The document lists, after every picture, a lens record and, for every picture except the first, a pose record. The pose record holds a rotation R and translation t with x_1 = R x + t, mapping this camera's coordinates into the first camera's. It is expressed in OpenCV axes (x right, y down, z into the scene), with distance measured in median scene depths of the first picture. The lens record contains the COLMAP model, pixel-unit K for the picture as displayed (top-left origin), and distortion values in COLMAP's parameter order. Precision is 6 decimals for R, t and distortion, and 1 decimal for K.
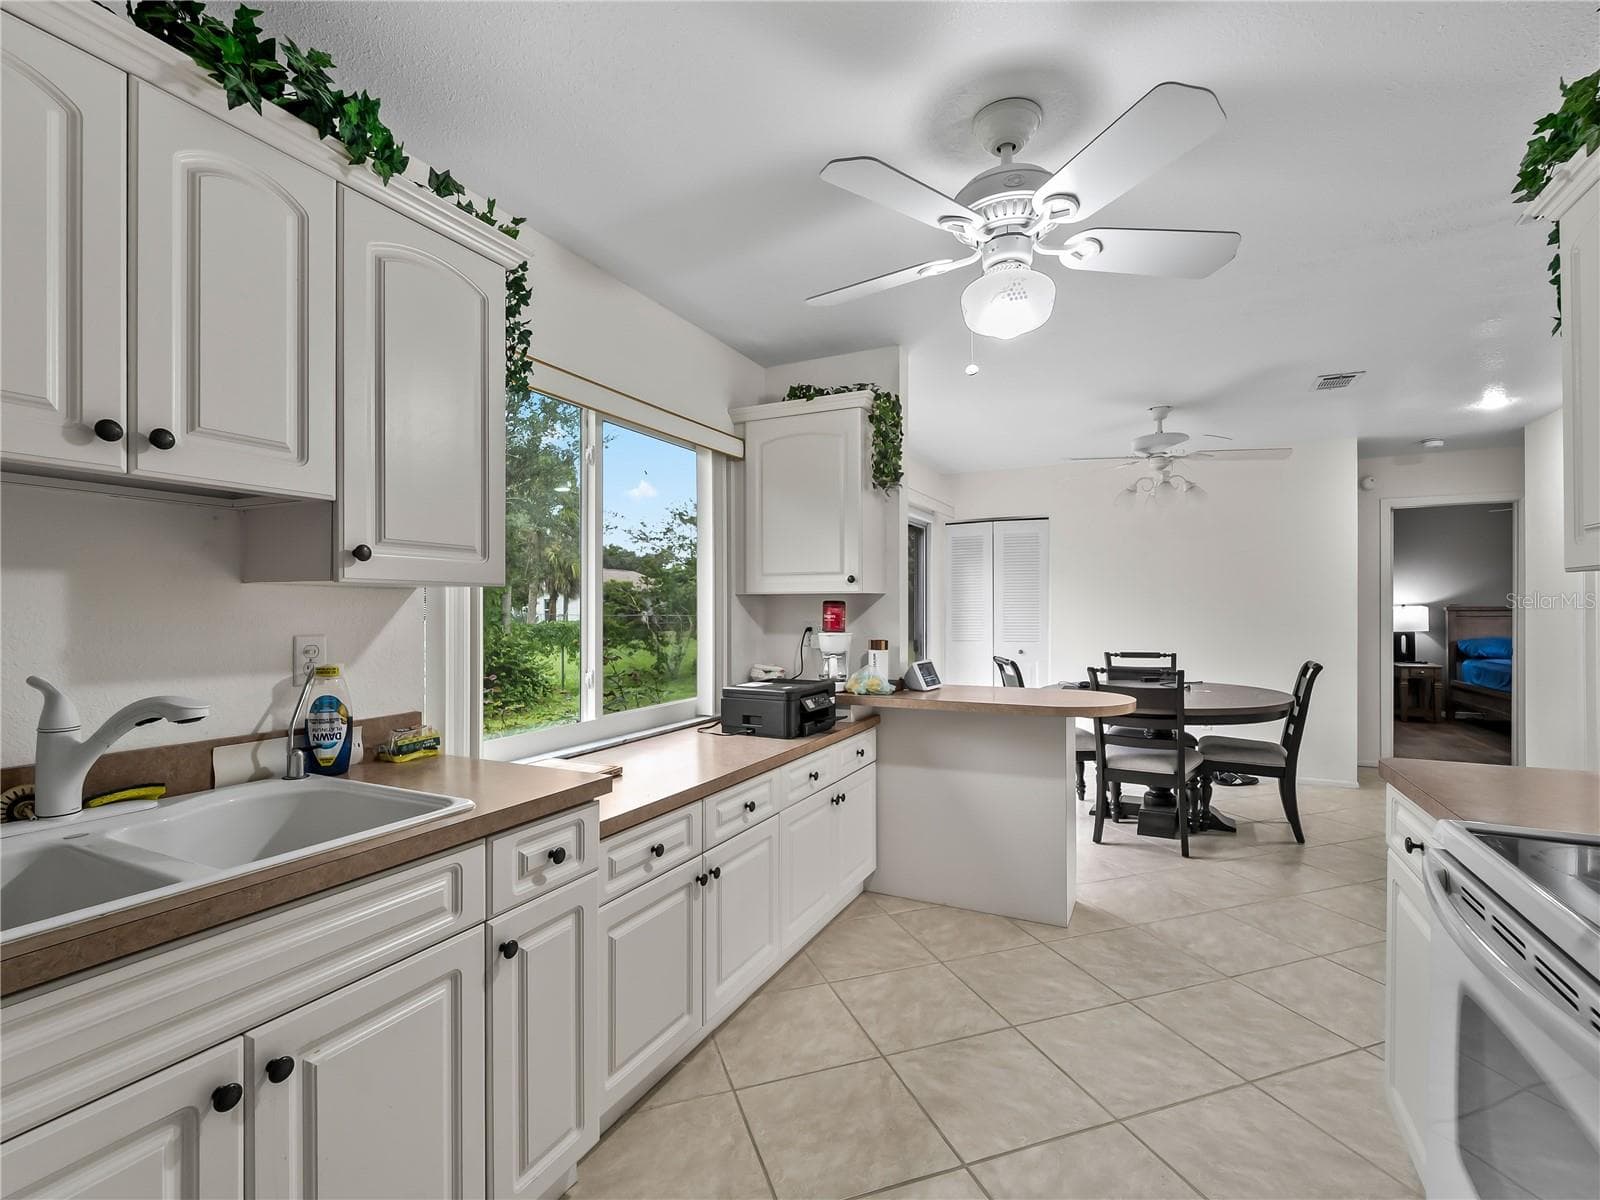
lens RADIAL K [[744.0, 0, 785.9], [0, 744.0, 606.2], [0, 0, 1]] dist [-0.002919, -0.000173]
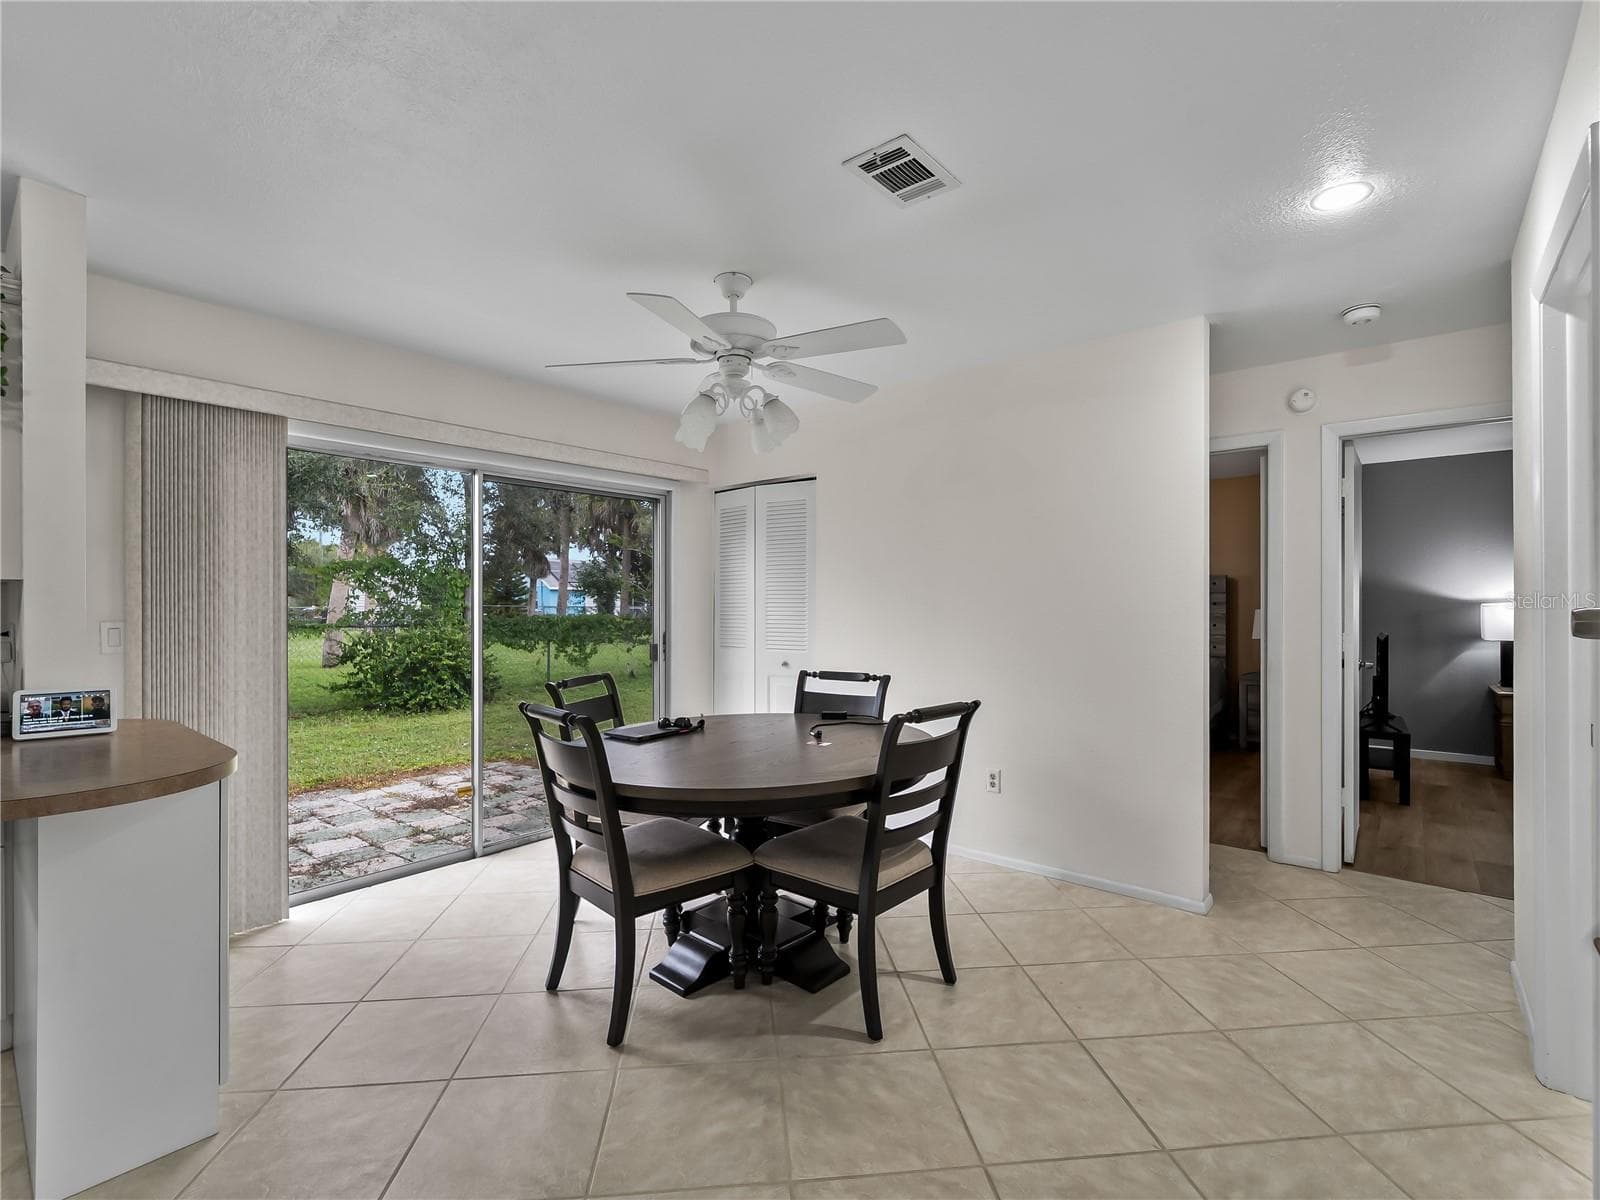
lens RADIAL K [[744.0, 0, 808.7], [0, 744.0, 600.5], [0, 0, 1]] dist [-0.002919, -0.000173]
pose [[0.973376, 0.001895, -0.229206, 0.591846], [-0.002122, 0.999997, -0.000746, -0.000303], [0.229204, 0.001212, 0.973378, 0.353045]]
